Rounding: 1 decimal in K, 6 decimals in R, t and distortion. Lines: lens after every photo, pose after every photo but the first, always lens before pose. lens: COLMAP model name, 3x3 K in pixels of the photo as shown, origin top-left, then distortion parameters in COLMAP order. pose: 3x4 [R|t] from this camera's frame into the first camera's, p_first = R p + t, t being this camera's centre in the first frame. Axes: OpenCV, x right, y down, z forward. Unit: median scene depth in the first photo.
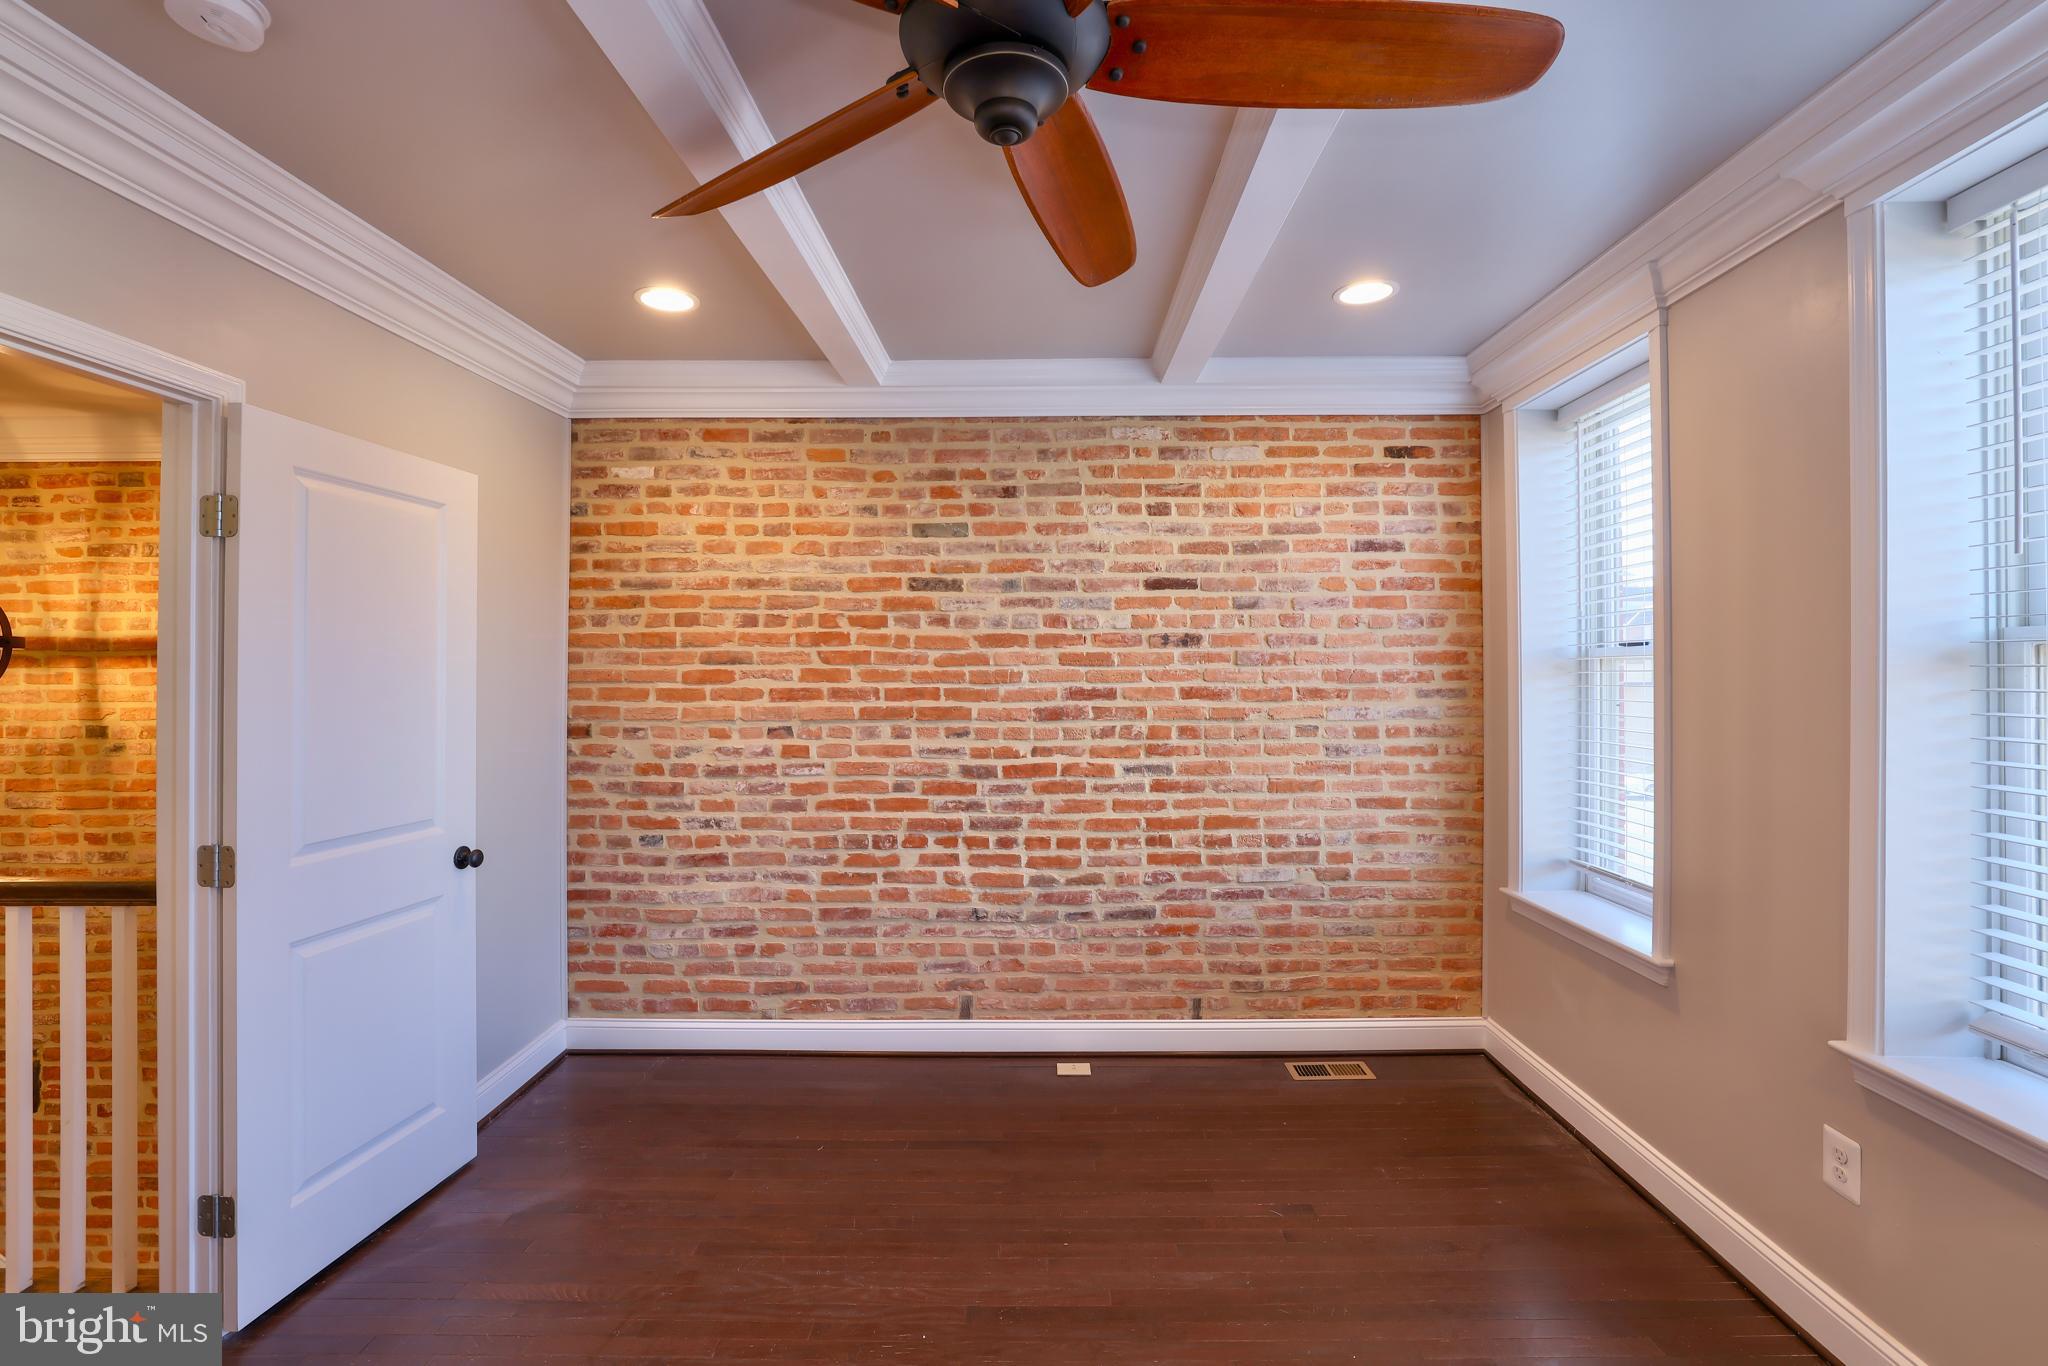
lens RADIAL K [[914.4, 0, 1043.9], [0, 914.4, 673.4], [0, 0, 1]] dist [-0.047278, 0.013275]
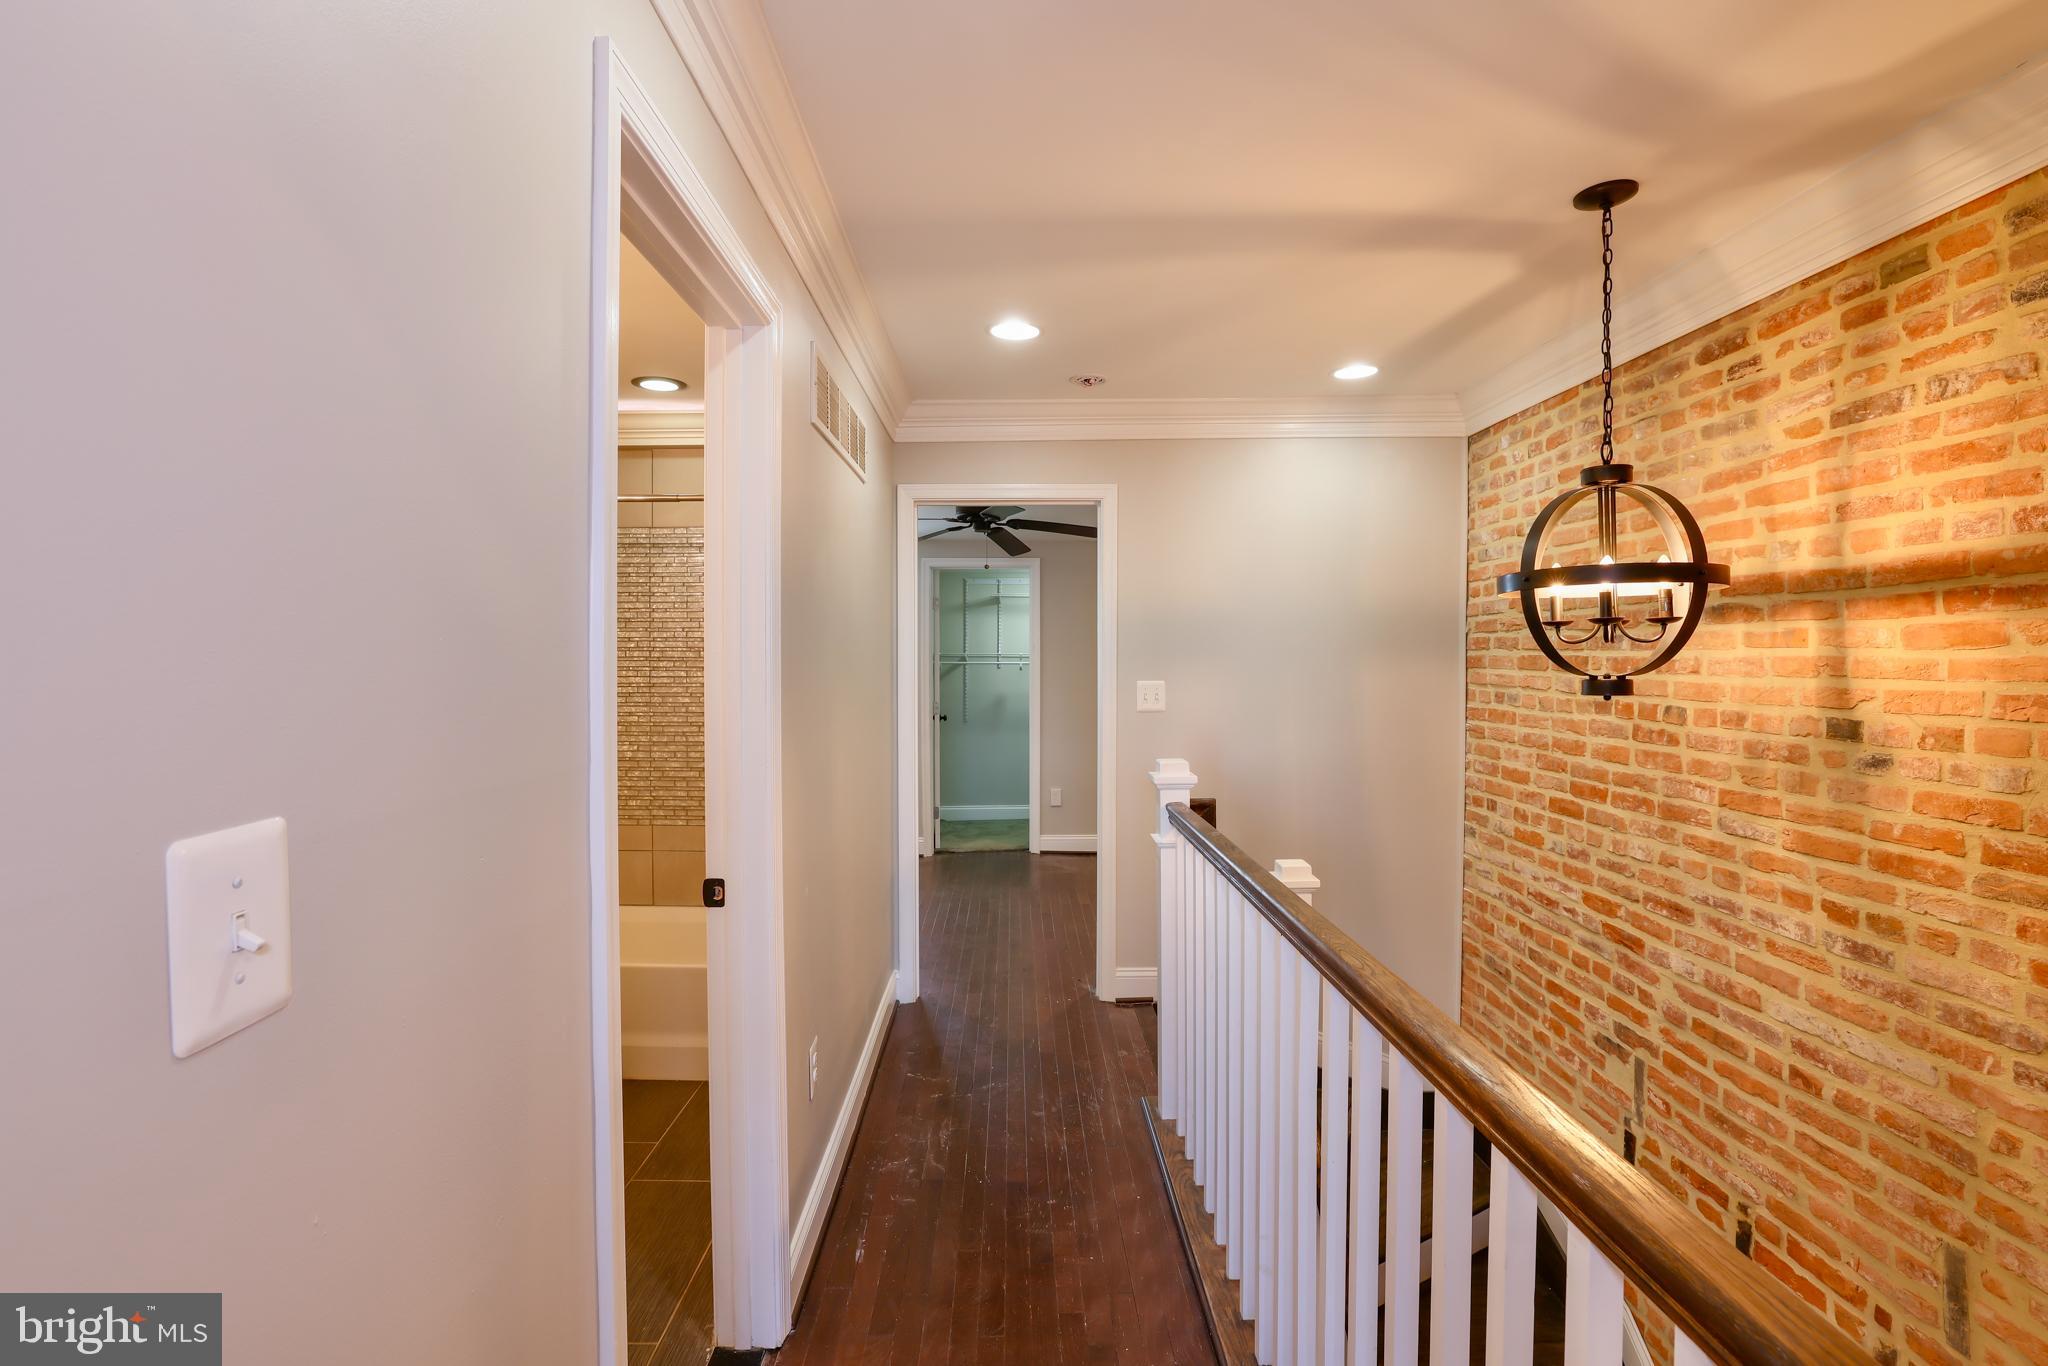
lens RADIAL K [[934.5, 0, 1043.0], [0, 934.5, 670.2], [0, 0, 1]] dist [-0.043691, 0.016713]
pose [[0.042674, 0.016859, -0.998947, -0.516487], [0.007622, 0.999823, 0.017200, 0.013400], [0.999060, -0.008348, 0.042538, 0.463721]]
